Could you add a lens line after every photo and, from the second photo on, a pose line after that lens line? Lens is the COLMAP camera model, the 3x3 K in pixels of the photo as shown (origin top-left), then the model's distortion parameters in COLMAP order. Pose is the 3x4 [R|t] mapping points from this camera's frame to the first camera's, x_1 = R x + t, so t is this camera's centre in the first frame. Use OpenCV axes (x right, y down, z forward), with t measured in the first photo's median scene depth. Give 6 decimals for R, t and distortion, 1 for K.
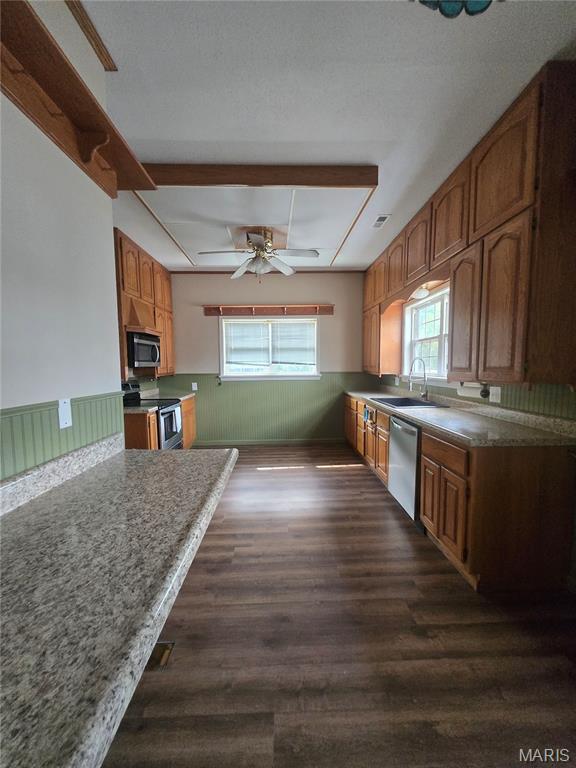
lens RADIAL K [[300.8, 0, 288.1], [0, 300.8, 388.2], [0, 0, 1]] dist [0.000116, -0.000312]
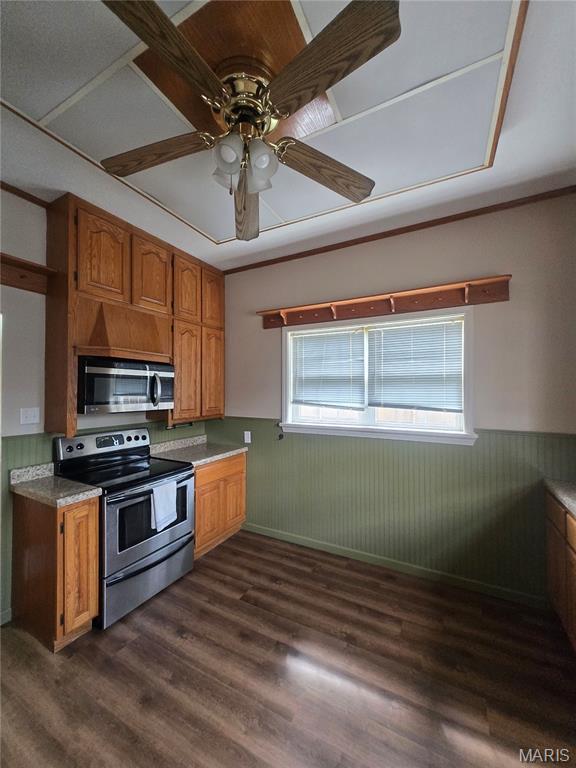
lens RADIAL K [[300.8, 0, 286.9], [0, 300.8, 387.1], [0, 0, 1]] dist [0.000116, -0.000312]
pose [[0.865754, 0.005646, -0.500437, 0.092707], [-0.050995, 0.995727, -0.076986, -0.070922], [0.497864, 0.092171, 0.862343, 0.487418]]
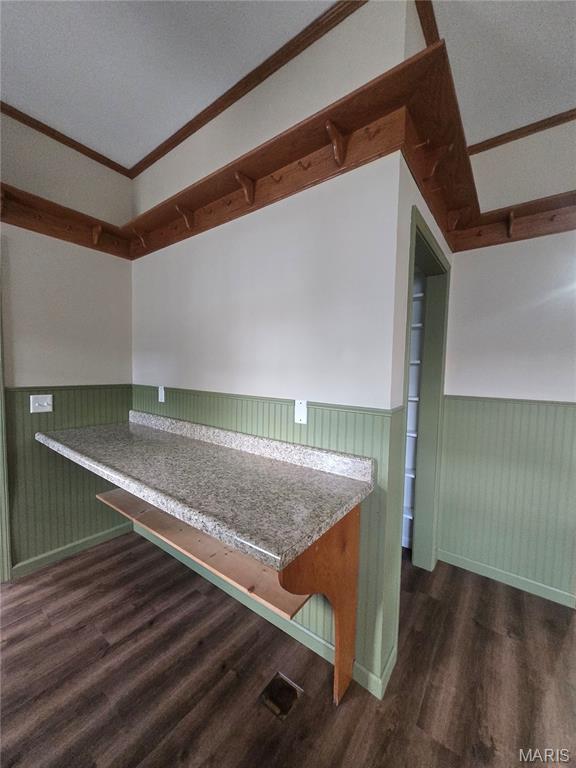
lens RADIAL K [[300.8, 0, 287.3], [0, 300.8, 386.5], [0, 0, 1]] dist [0.000116, -0.000312]
pose [[-0.624261, 0.042640, -0.780051, 0.060034], [-0.073408, 0.990890, 0.112912, -0.037848], [0.777759, 0.127749, -0.615444, 0.421389]]
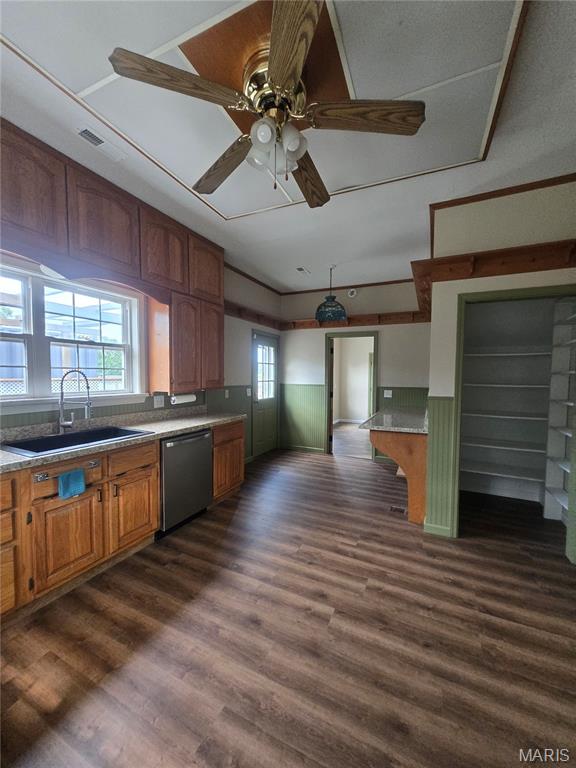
lens RADIAL K [[300.8, 0, 286.8], [0, 300.8, 389.3], [0, 0, 1]] dist [0.000116, -0.000312]
pose [[-0.889298, -0.019969, 0.456892, -0.205400], [0.033776, 0.993450, 0.109162, -0.078123], [-0.456079, 0.112510, -0.882799, 0.937174]]
